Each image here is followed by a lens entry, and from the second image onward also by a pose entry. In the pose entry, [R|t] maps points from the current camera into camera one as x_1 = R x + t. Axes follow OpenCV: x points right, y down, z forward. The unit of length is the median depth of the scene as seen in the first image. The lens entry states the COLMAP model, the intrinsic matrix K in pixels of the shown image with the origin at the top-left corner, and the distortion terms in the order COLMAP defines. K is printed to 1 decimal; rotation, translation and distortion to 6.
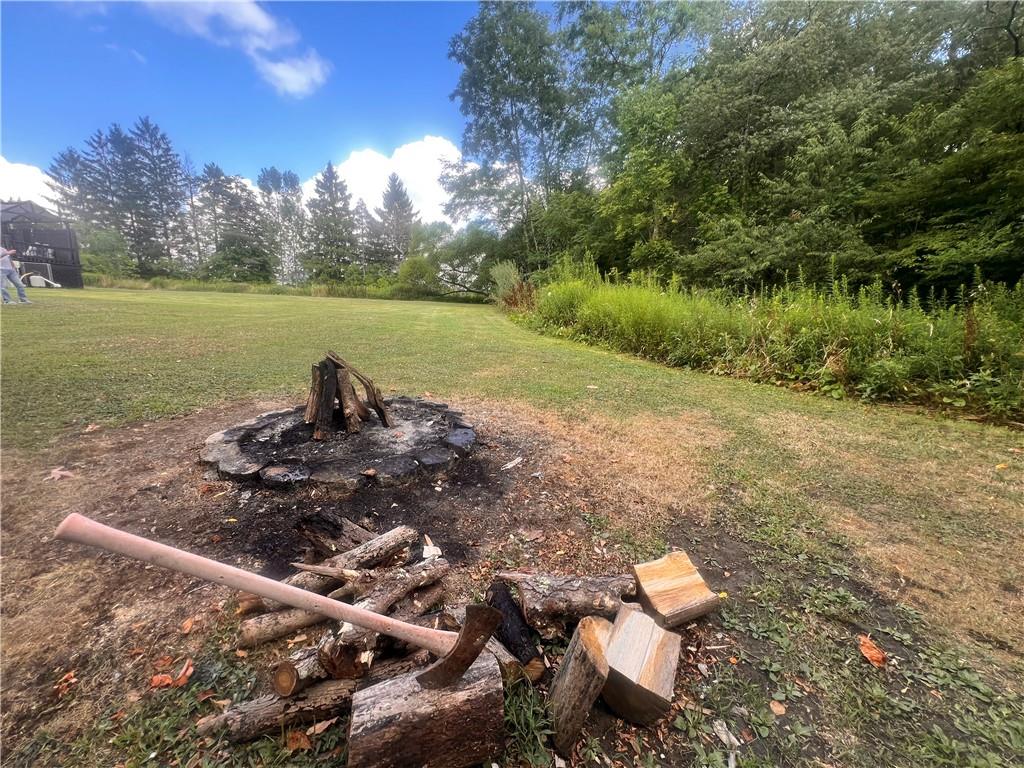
lens RADIAL K [[410.0, 0, 509.8], [0, 410.0, 385.3], [0, 0, 1]] dist [0.003507, 0.000400]
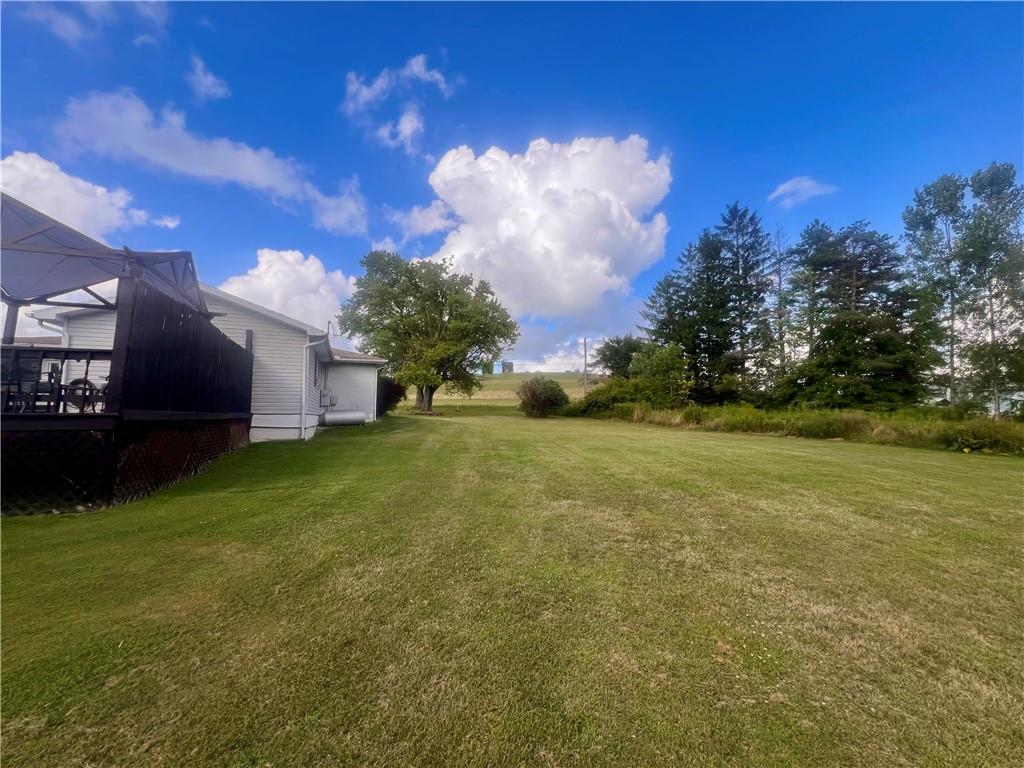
lens RADIAL K [[410.0, 0, 510.3], [0, 410.0, 384.2], [0, 0, 1]] dist [0.003507, 0.000400]
pose [[0.302537, -0.077134, -0.950012, -0.291016], [-0.190352, 0.971751, -0.139518, -0.123443], [0.933937, 0.223046, 0.279308, 0.451338]]
